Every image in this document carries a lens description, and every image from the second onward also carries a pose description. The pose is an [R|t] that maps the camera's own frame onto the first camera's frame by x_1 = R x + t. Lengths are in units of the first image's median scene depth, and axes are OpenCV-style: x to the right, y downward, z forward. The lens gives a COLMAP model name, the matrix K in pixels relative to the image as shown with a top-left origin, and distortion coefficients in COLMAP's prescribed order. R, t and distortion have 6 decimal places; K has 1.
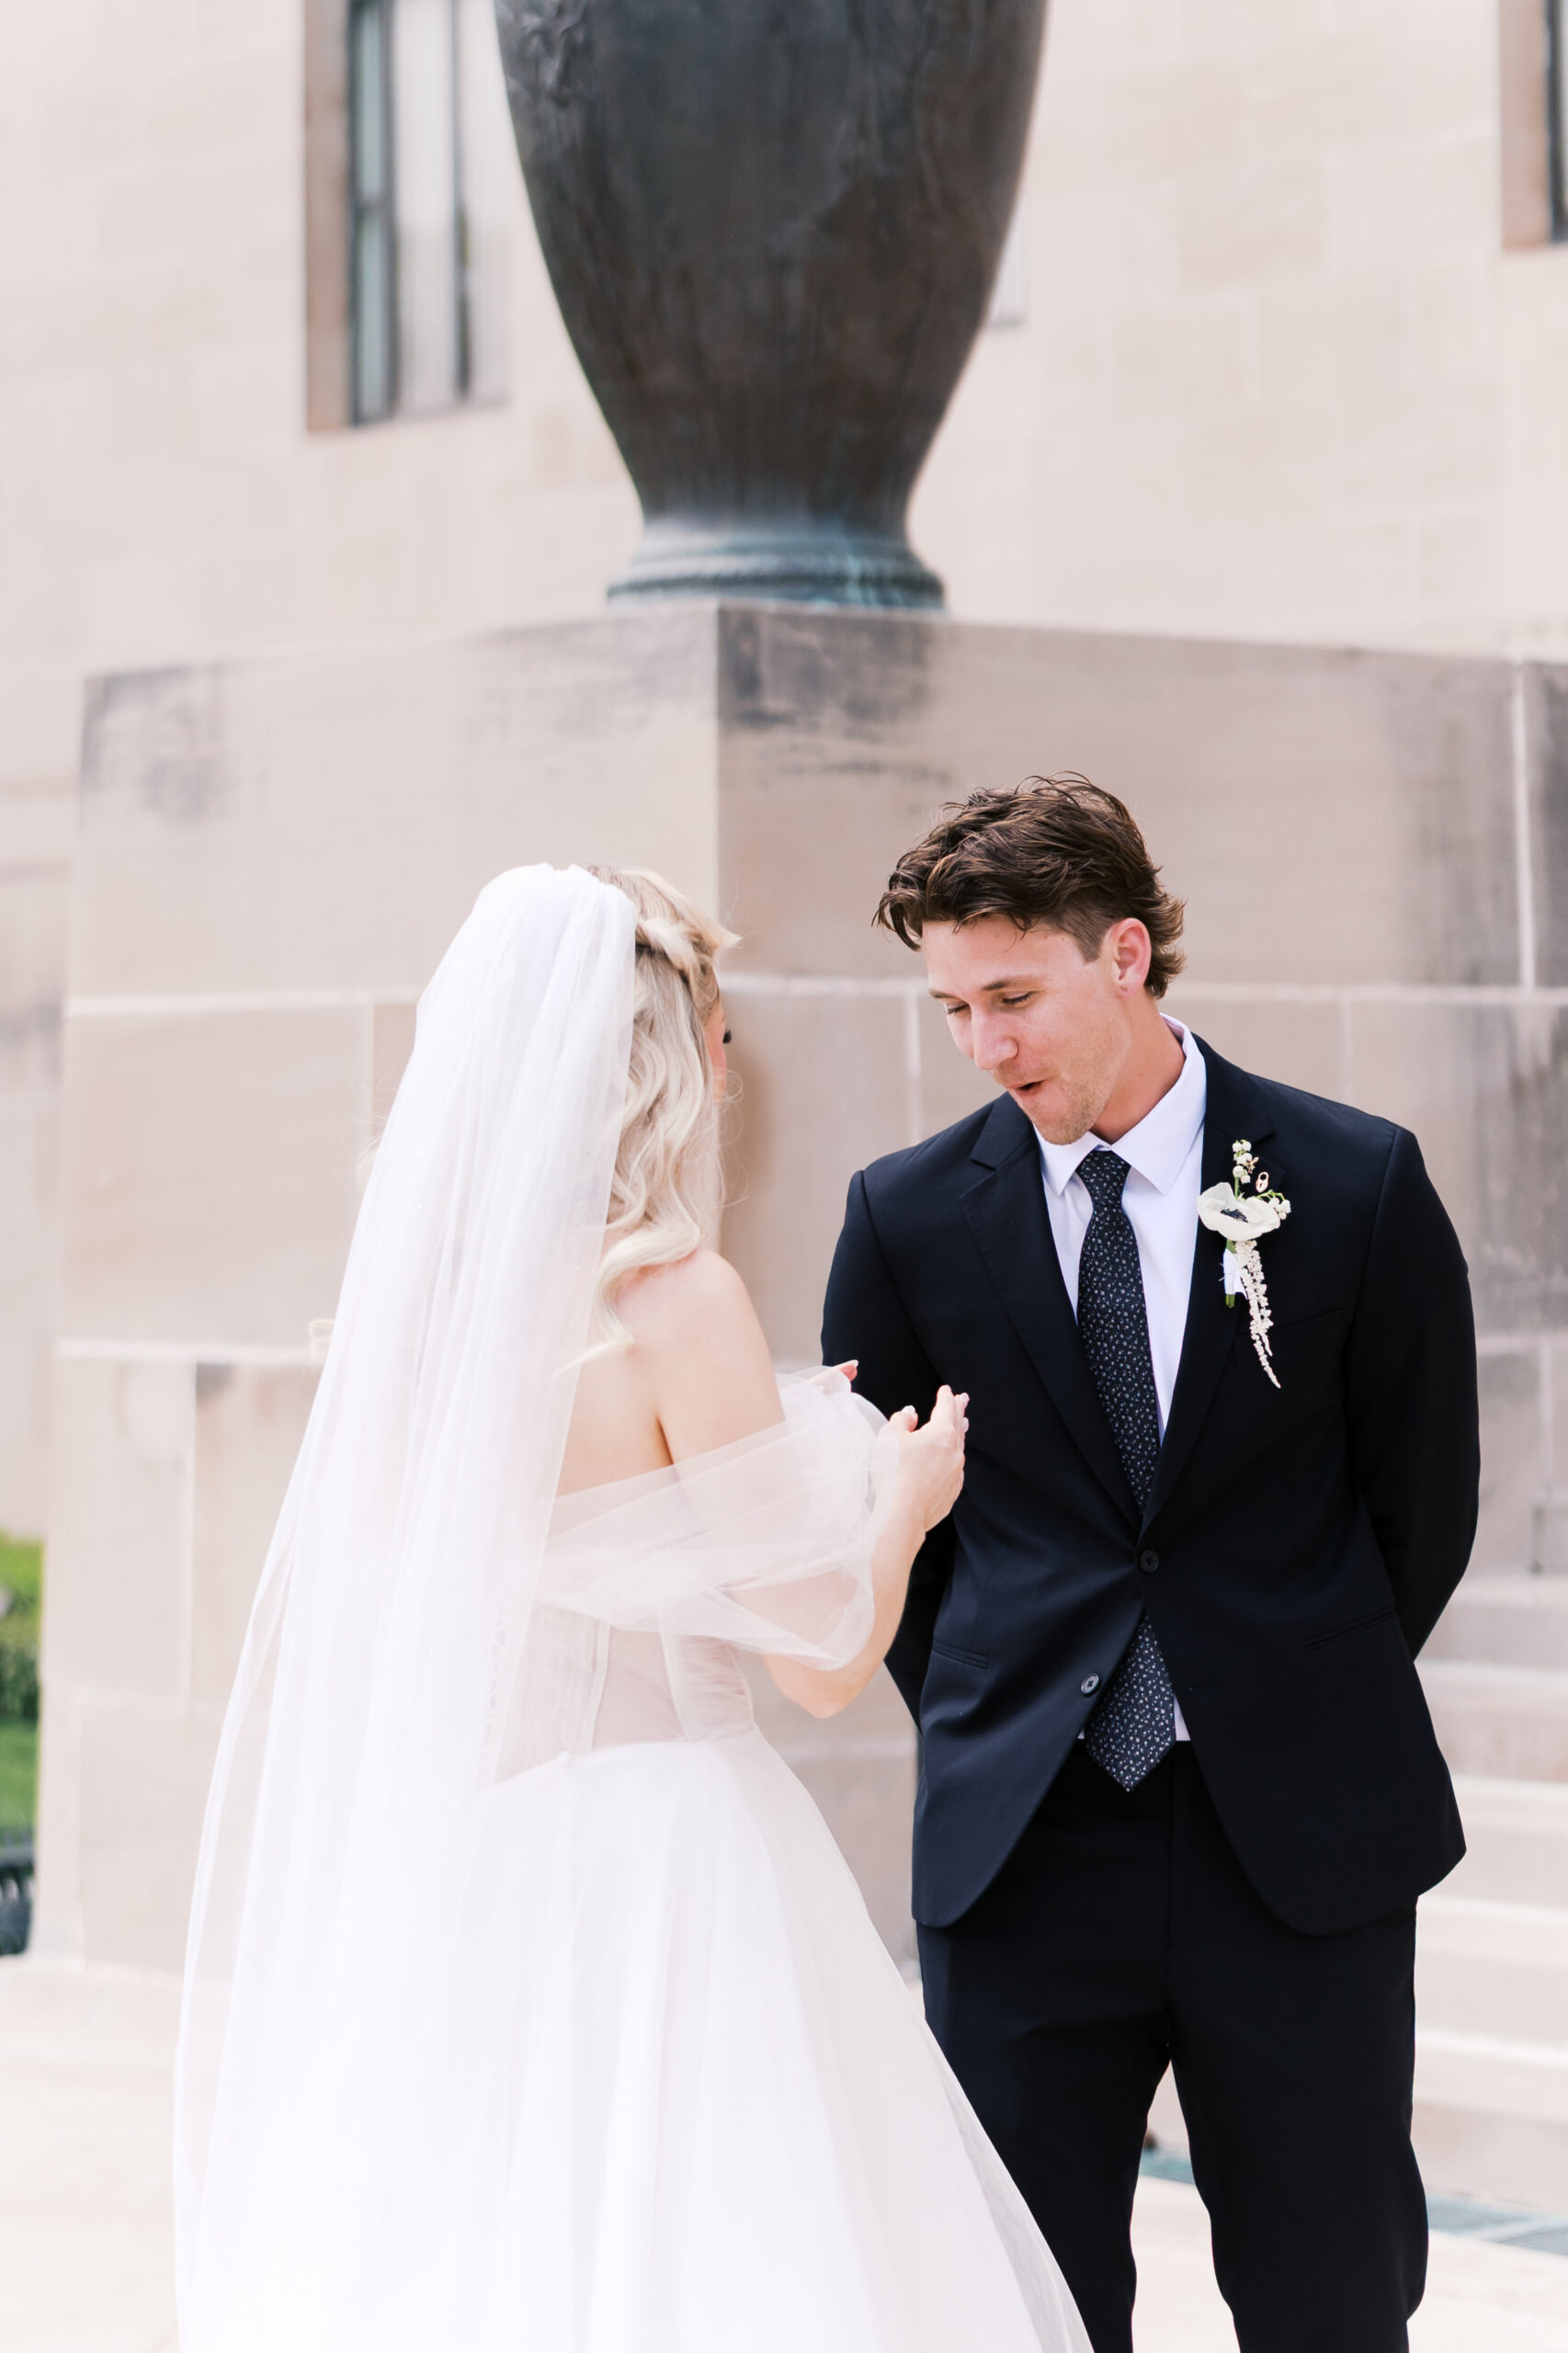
lens RADIAL K [[6145.4, 0, 784.0], [0, 6145.4, 1176.5], [0, 0, 1]] dist [0.036525, 0.053929]
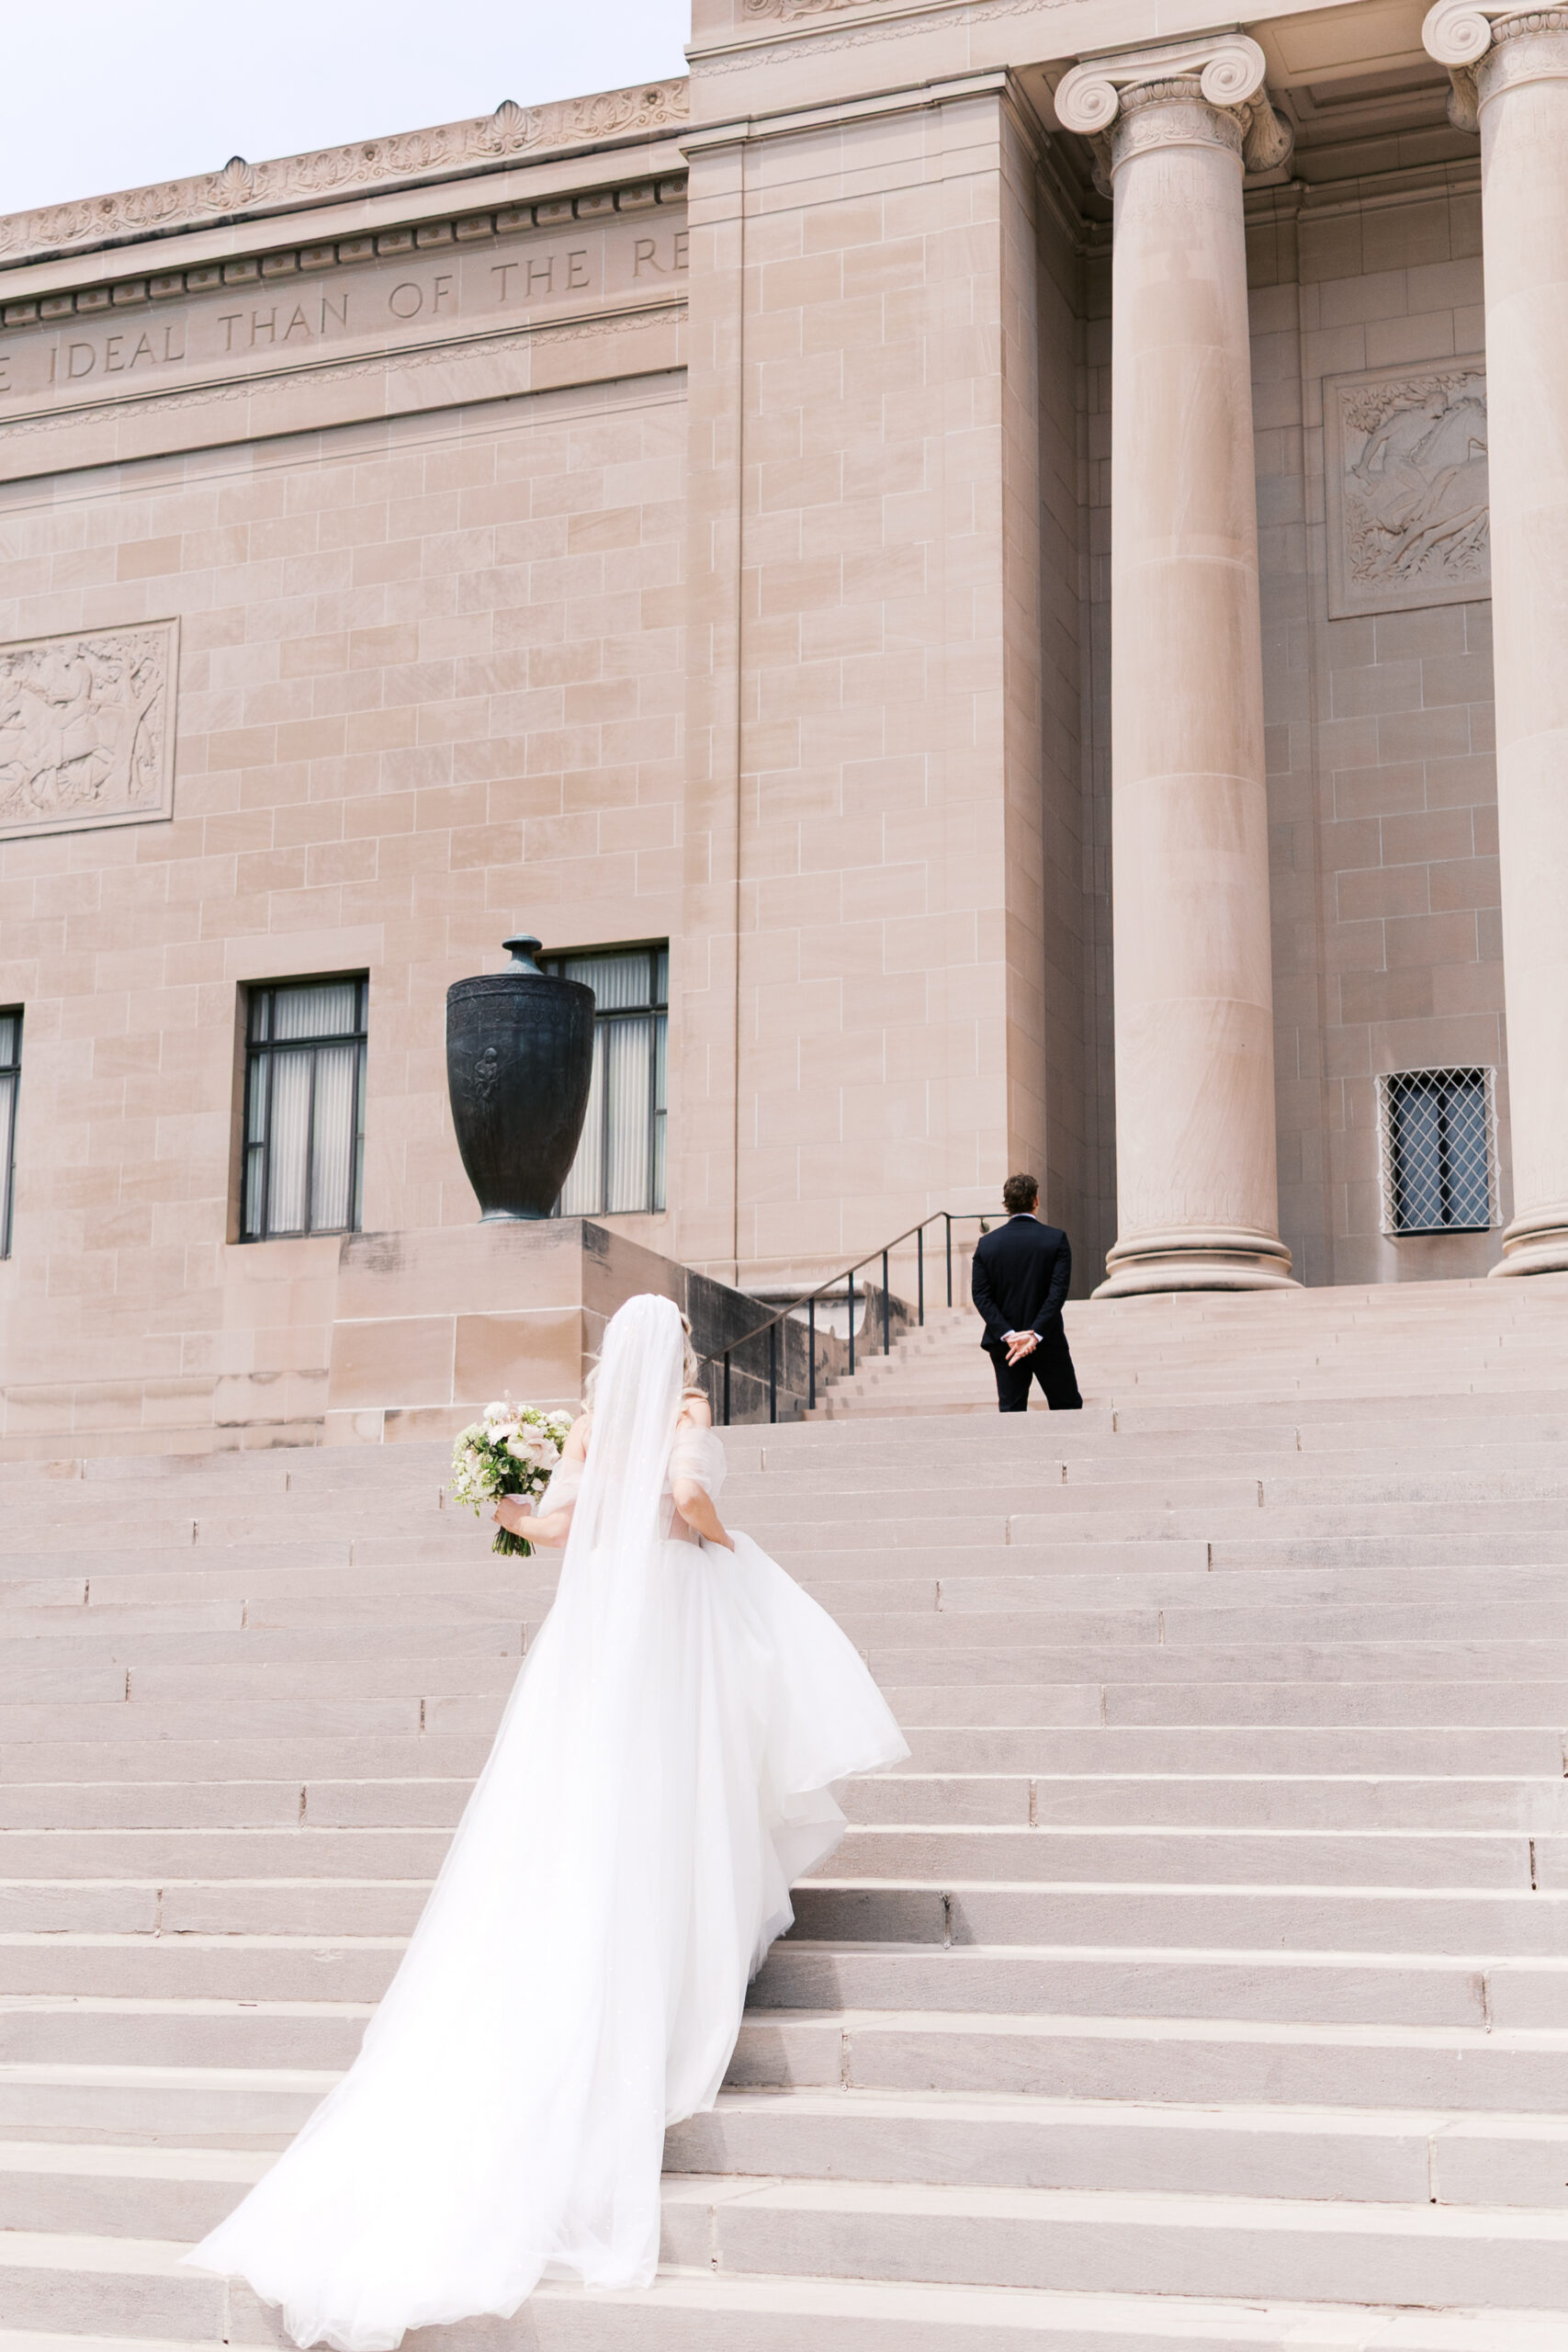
lens RADIAL K [[3184.2, 0, 739.6], [0, 3184.2, 1179.6], [0, 0, 1]] dist [0.151307, -0.585268]
pose [[0.894513, 0.113668, 0.432349, -0.764943], [-0.019015, 0.975933, -0.217239, 0.313322], [-0.446637, 0.186102, 0.875147, -0.845317]]
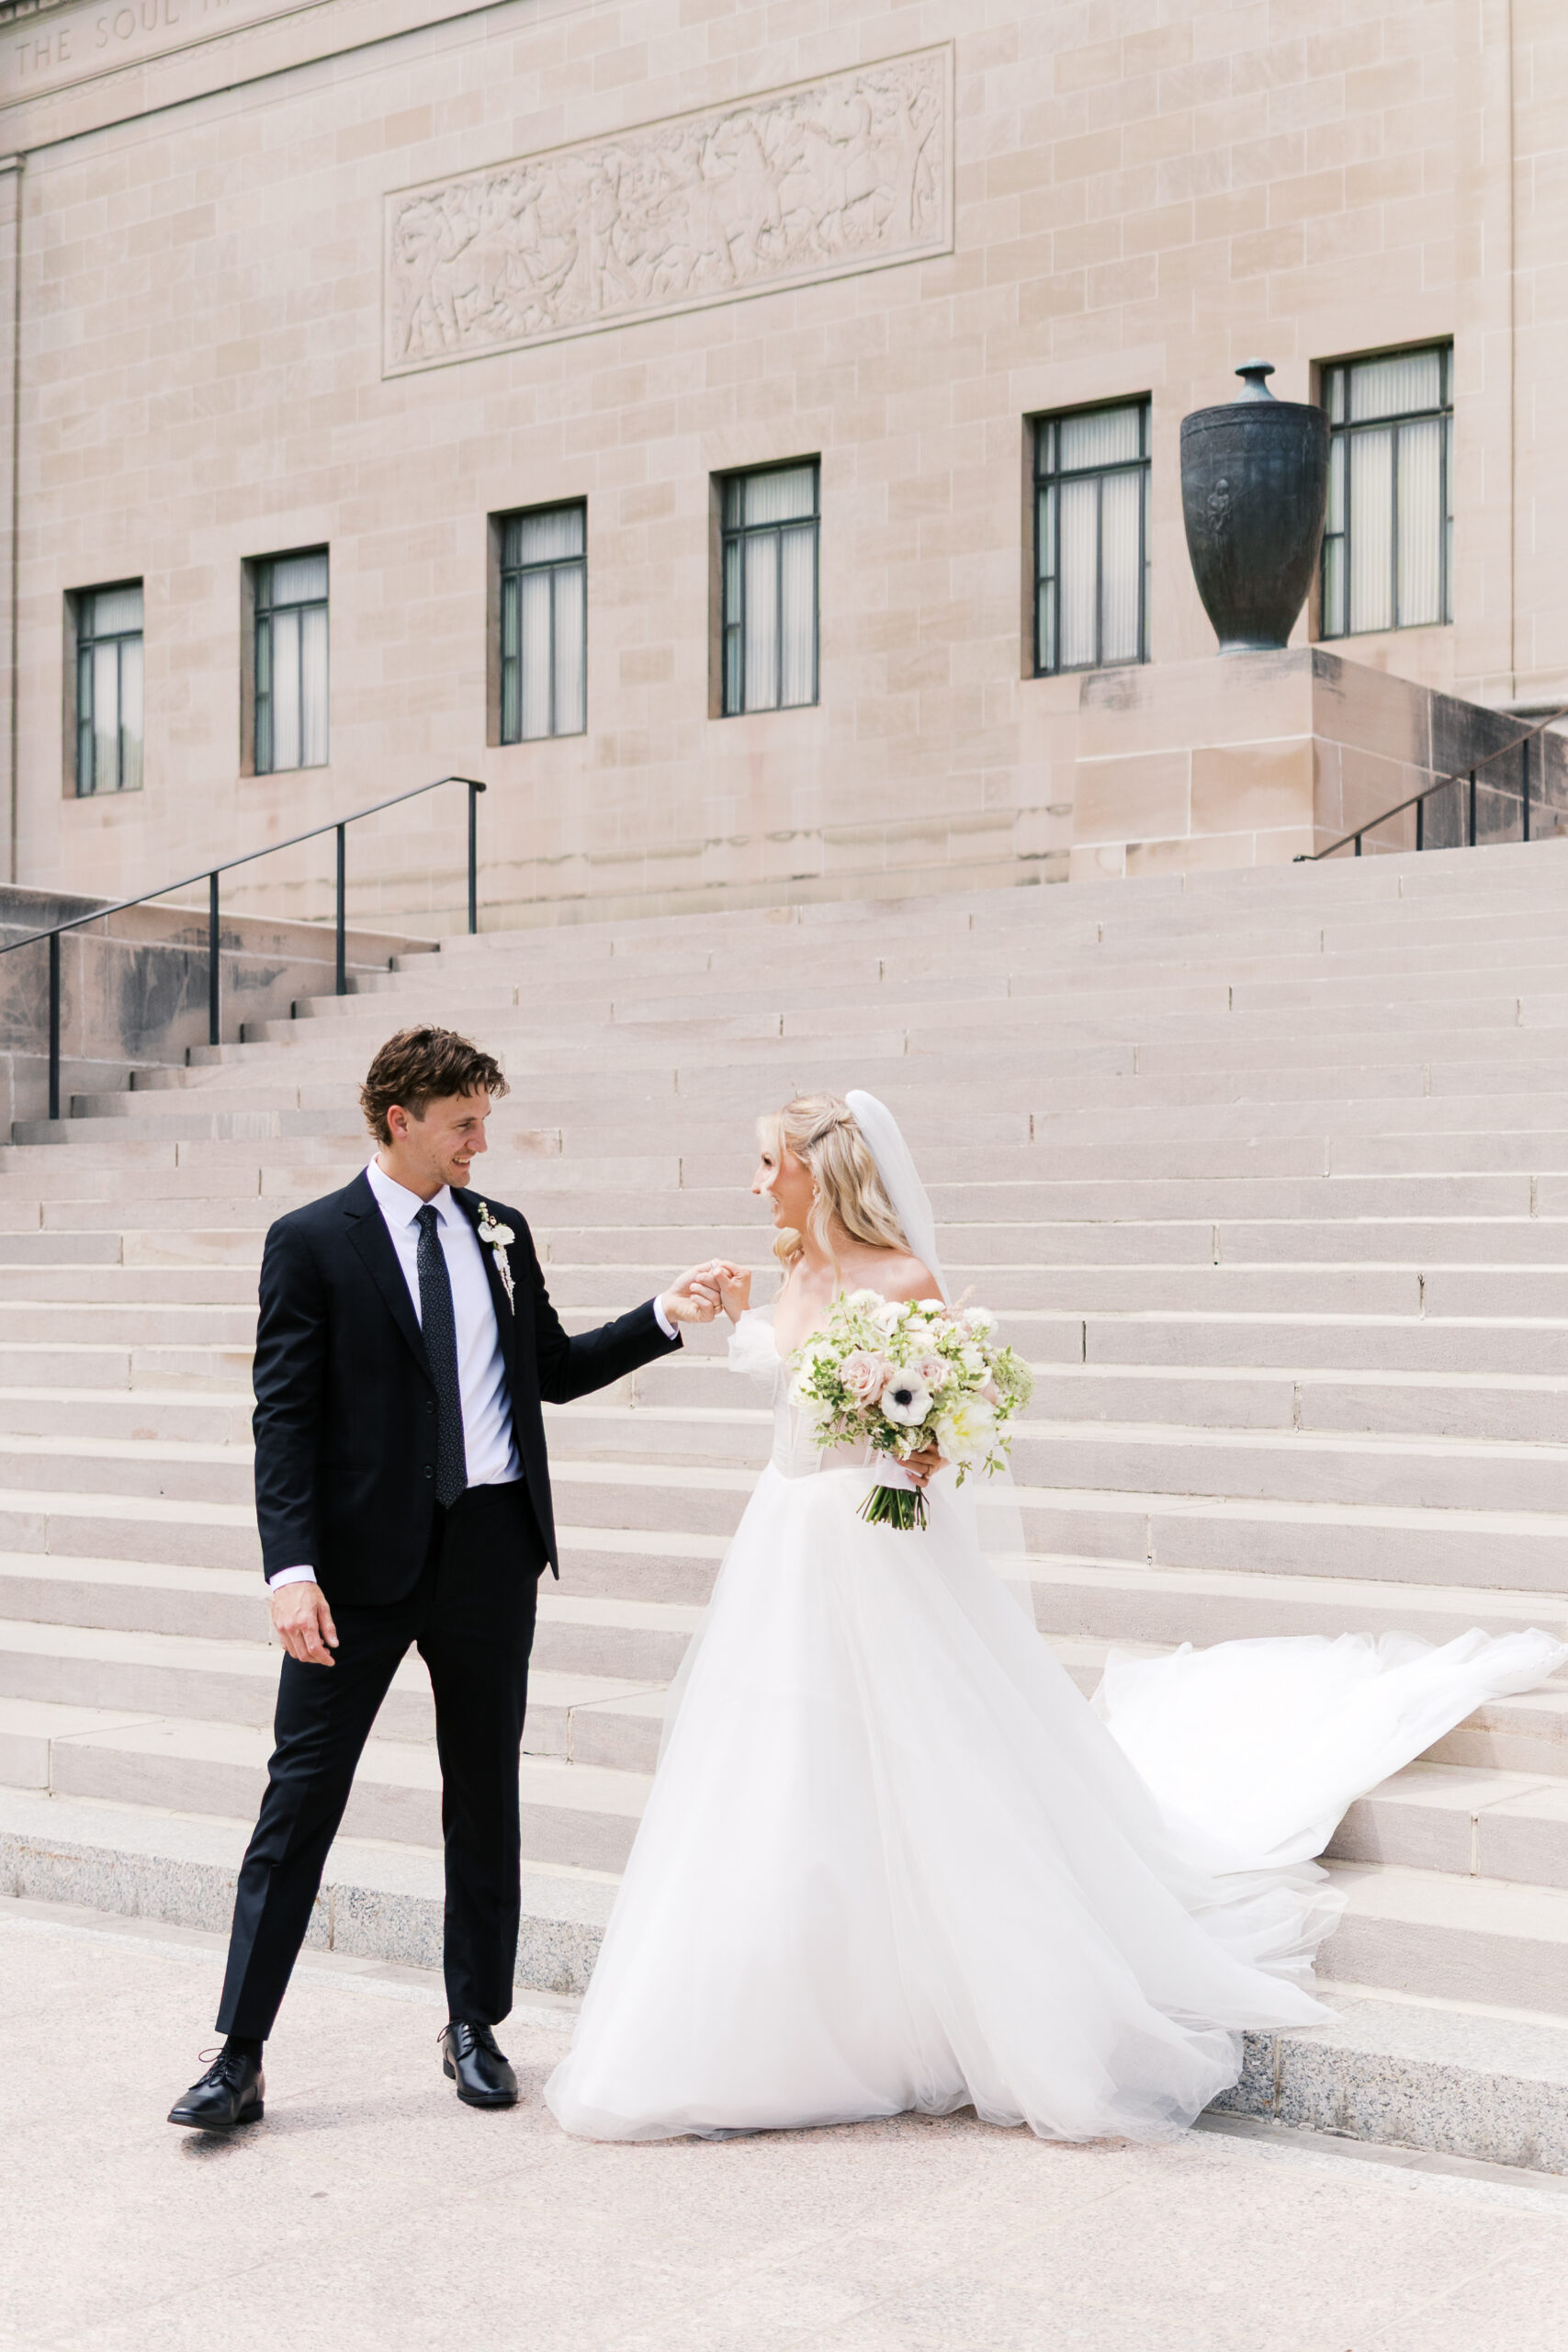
lens RADIAL K [[3184.2, 0, 739.6], [0, 3184.2, 1179.6], [0, 0, 1]] dist [0.151307, -0.585268]
pose [[0.981180, 0.024011, 0.191597, -0.728470], [-0.017937, 0.999282, -0.033375, 0.318515], [-0.192260, 0.029310, 0.980906, -0.967651]]
